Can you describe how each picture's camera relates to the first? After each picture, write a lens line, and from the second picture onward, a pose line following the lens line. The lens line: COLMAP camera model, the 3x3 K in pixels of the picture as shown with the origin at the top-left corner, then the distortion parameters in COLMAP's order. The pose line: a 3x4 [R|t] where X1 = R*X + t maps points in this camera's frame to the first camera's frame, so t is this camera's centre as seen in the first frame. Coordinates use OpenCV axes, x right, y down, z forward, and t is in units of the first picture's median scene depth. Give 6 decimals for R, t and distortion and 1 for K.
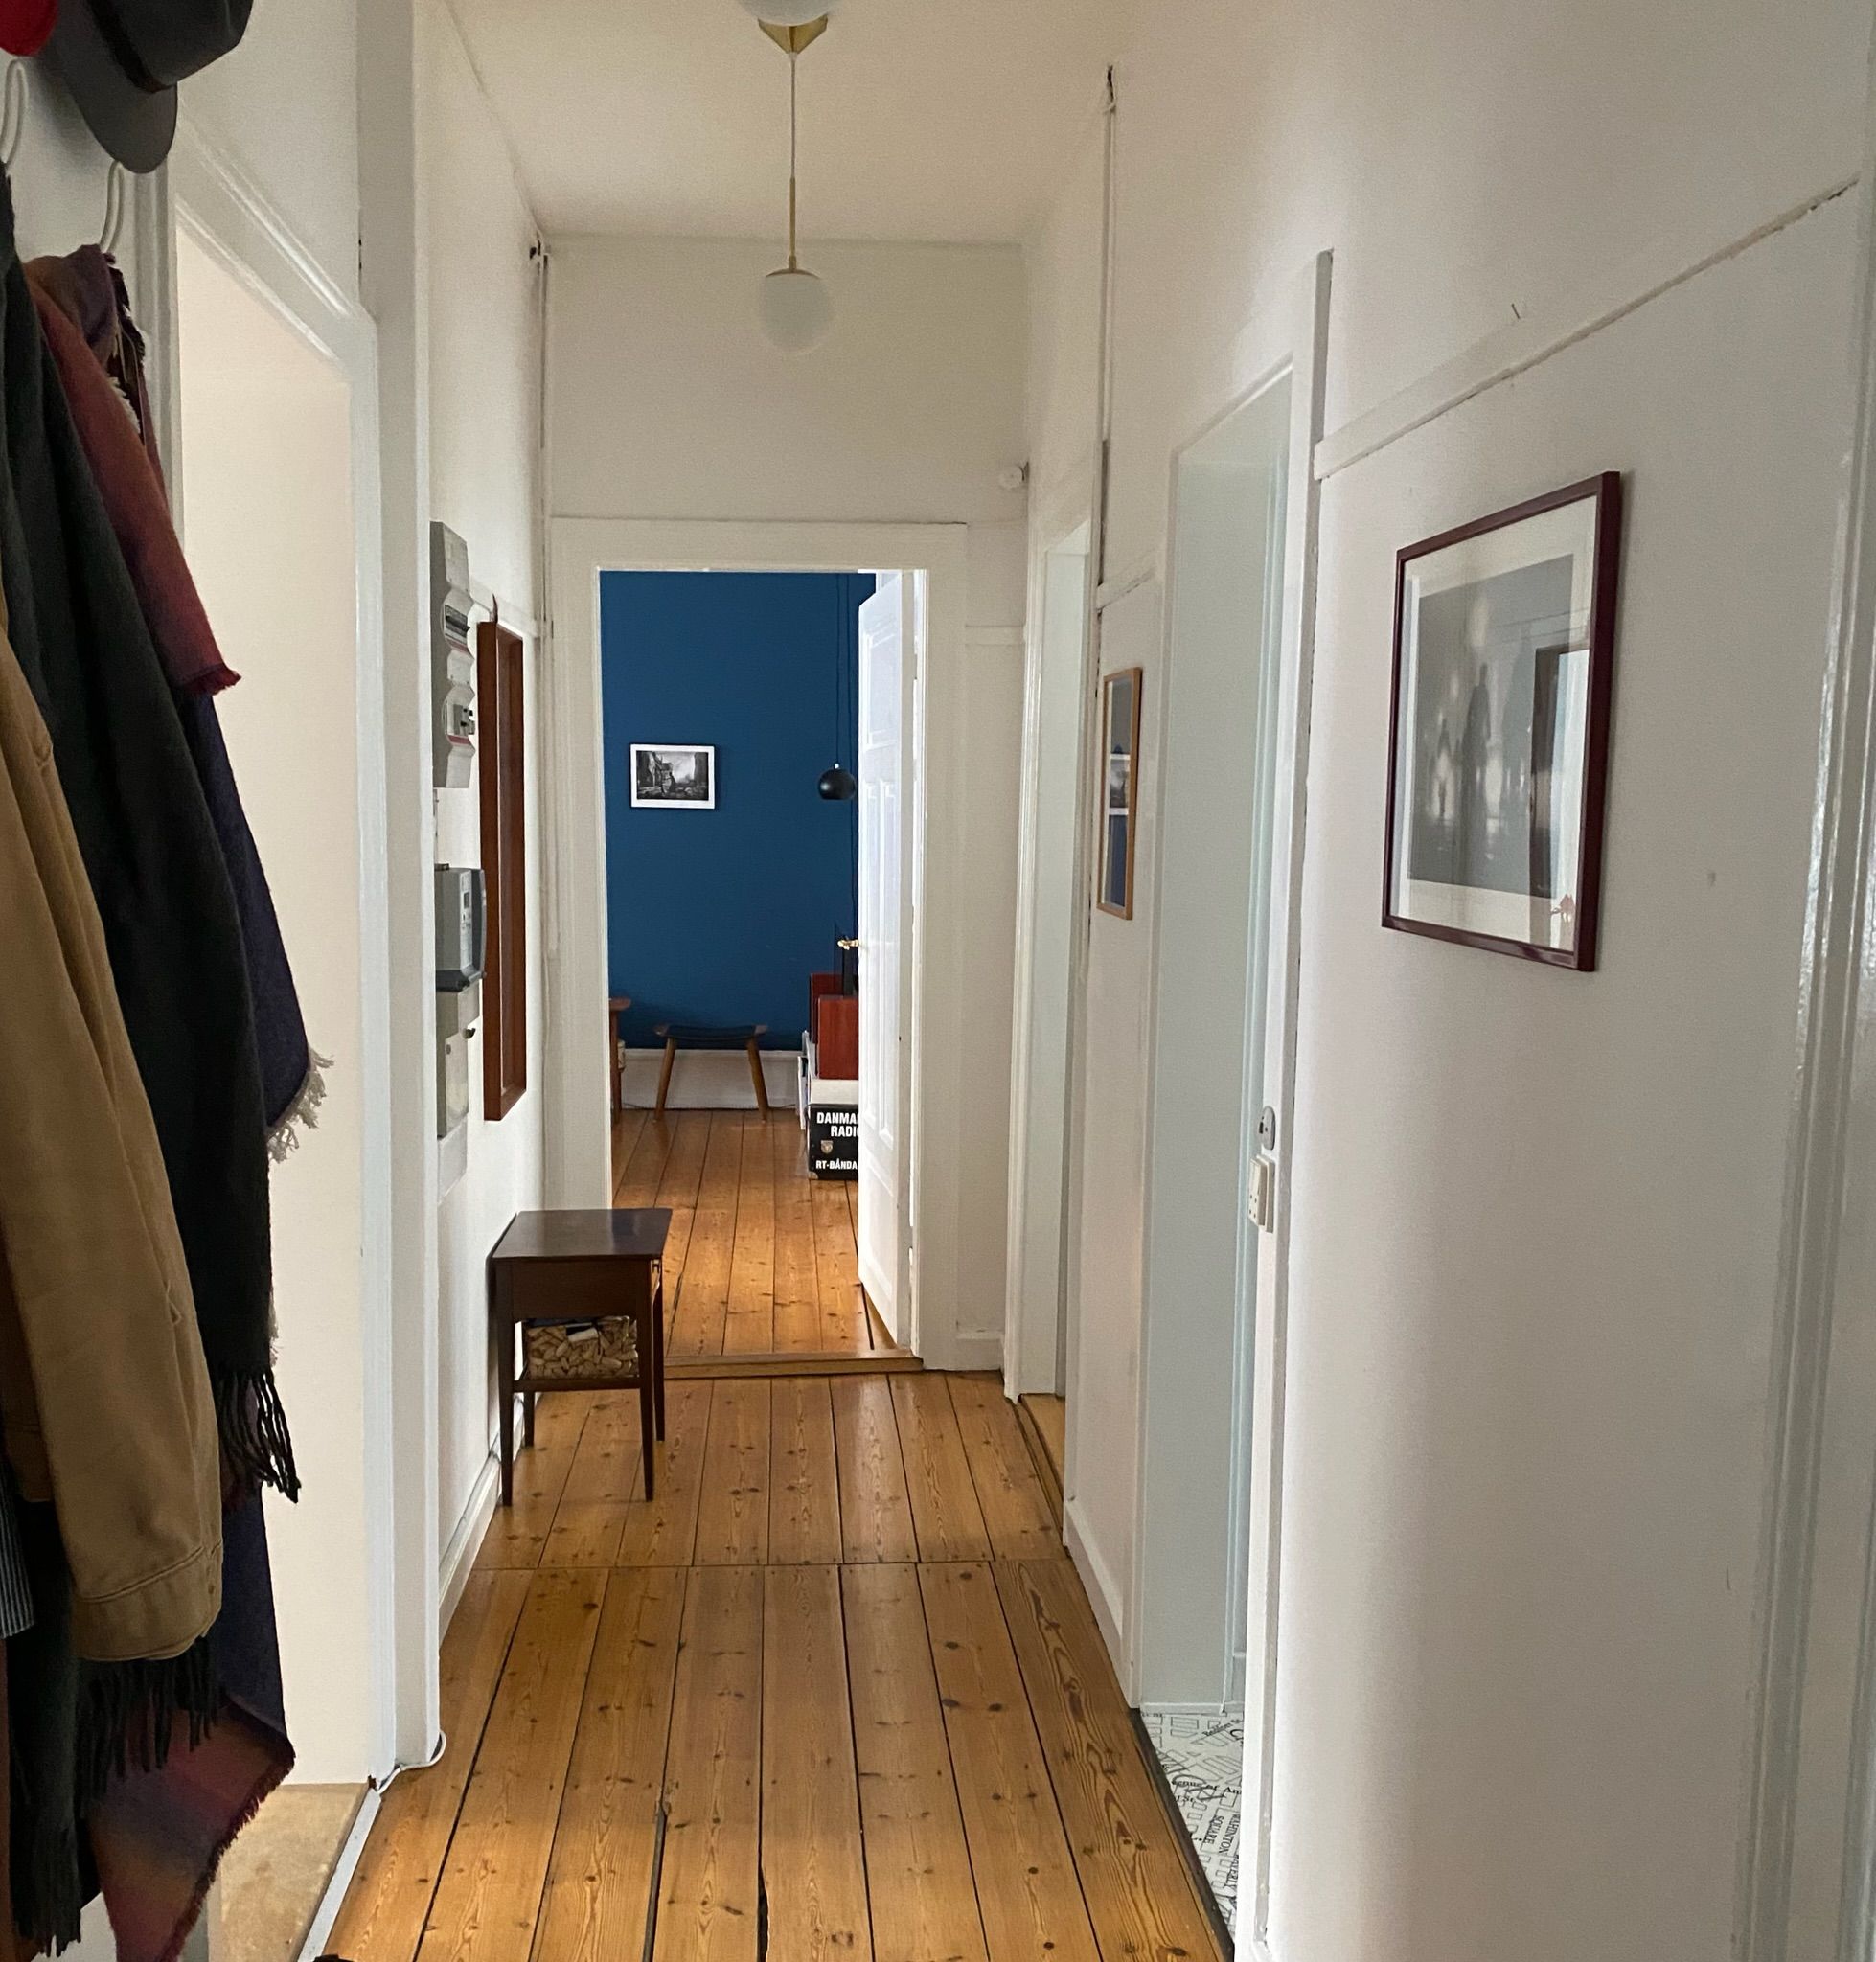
lens RADIAL K [[1723.9, 0, 943.5], [0, 1723.9, 990.9], [0, 0, 1]] dist [0.075431, 0.000676]
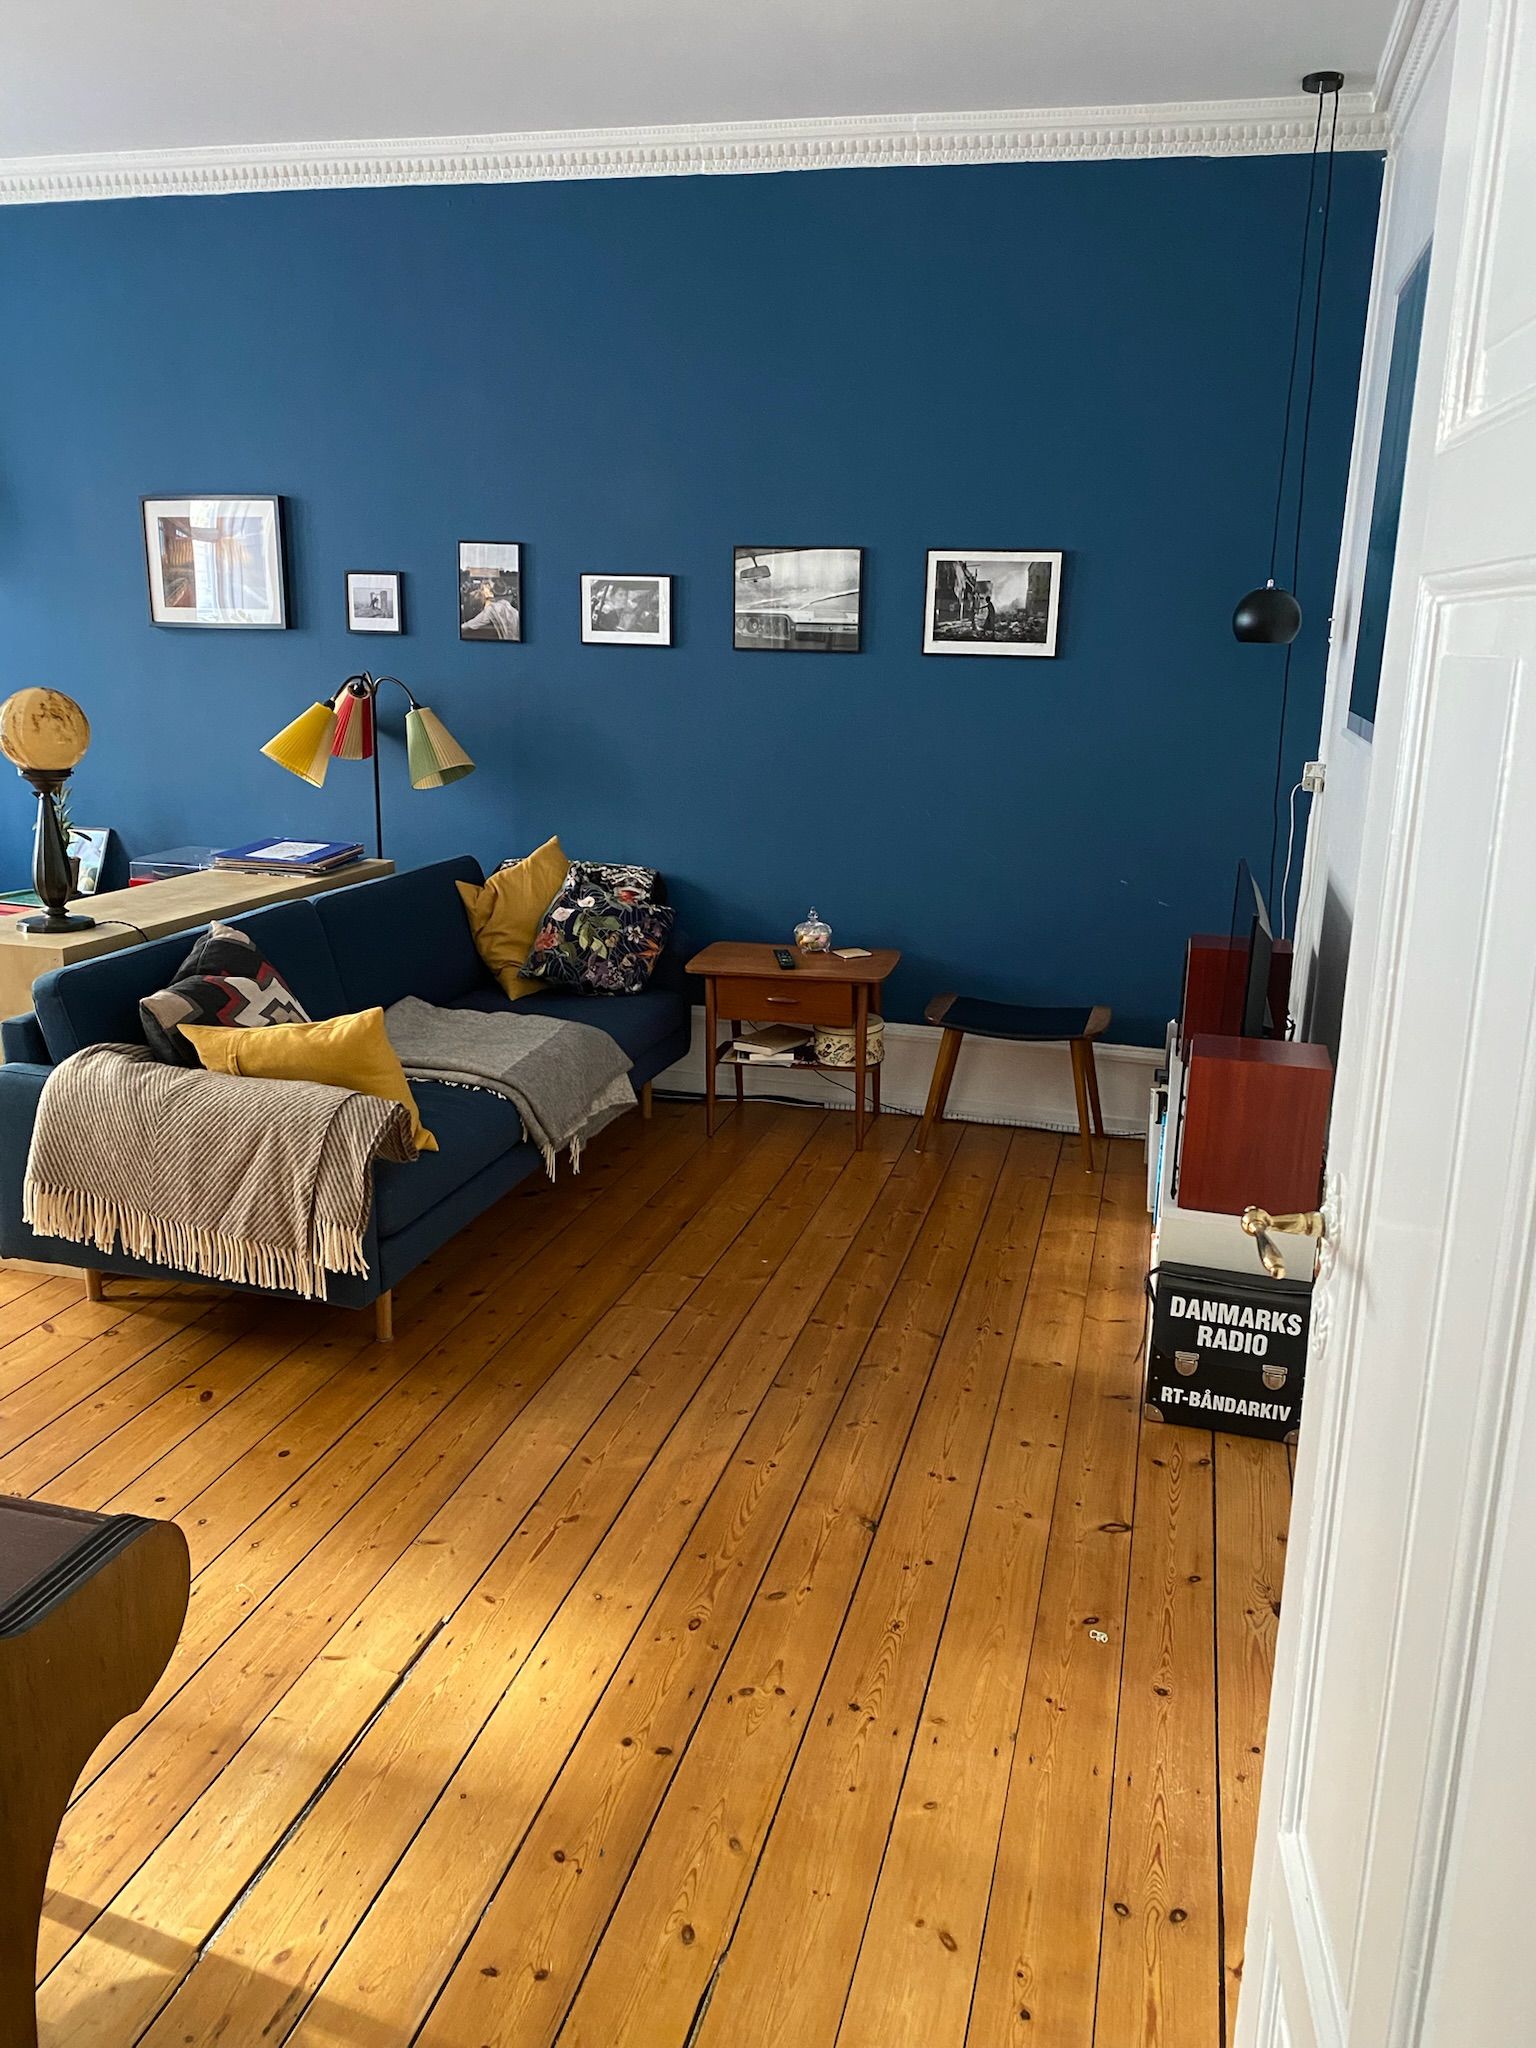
lens RADIAL K [[1526.5, 0, 768.5], [0, 1526.5, 1033.3], [0, 0, 1]] dist [0.028906, -0.036087]
pose [[0.939701, 0.098511, -0.327502, -0.035656], [-0.052547, 0.987834, 0.146364, -0.047114], [0.337936, -0.120329, 0.933445, 0.437816]]
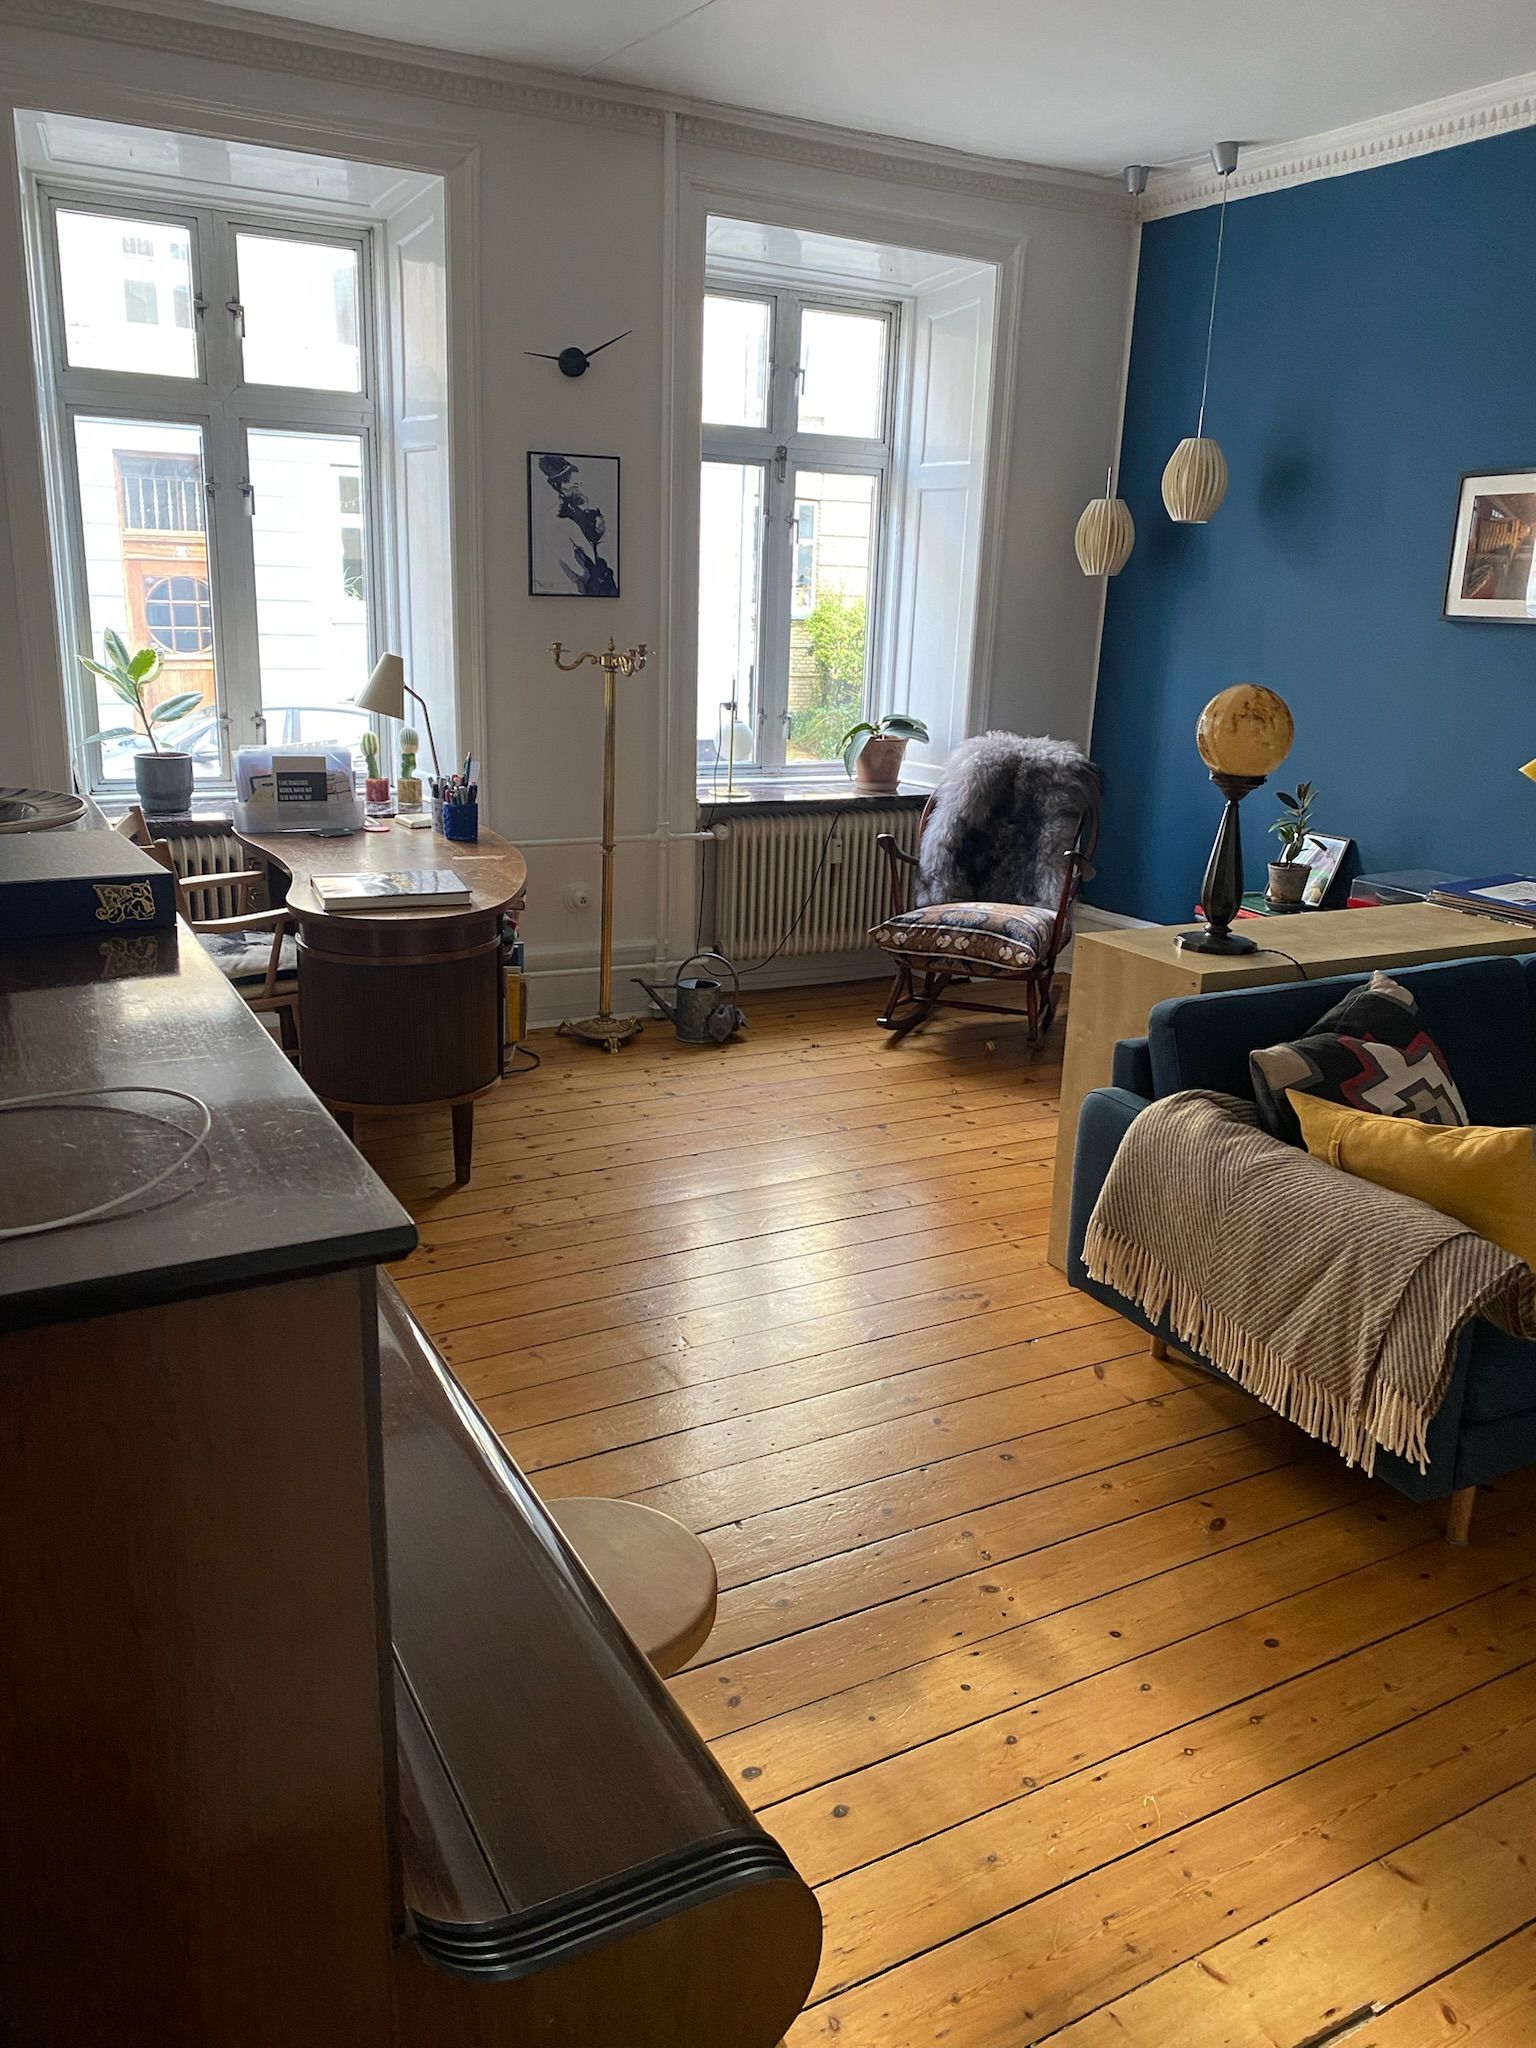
lens RADIAL K [[1526.5, 0, 807.1], [0, 1526.5, 1031.1], [0, 0, 1]] dist [0.028906, -0.036087]
pose [[0.406830, 0.254090, -0.877455, -0.061096], [-0.131941, 0.966810, 0.218791, -0.054270], [0.903925, 0.026762, 0.426852, 0.515716]]
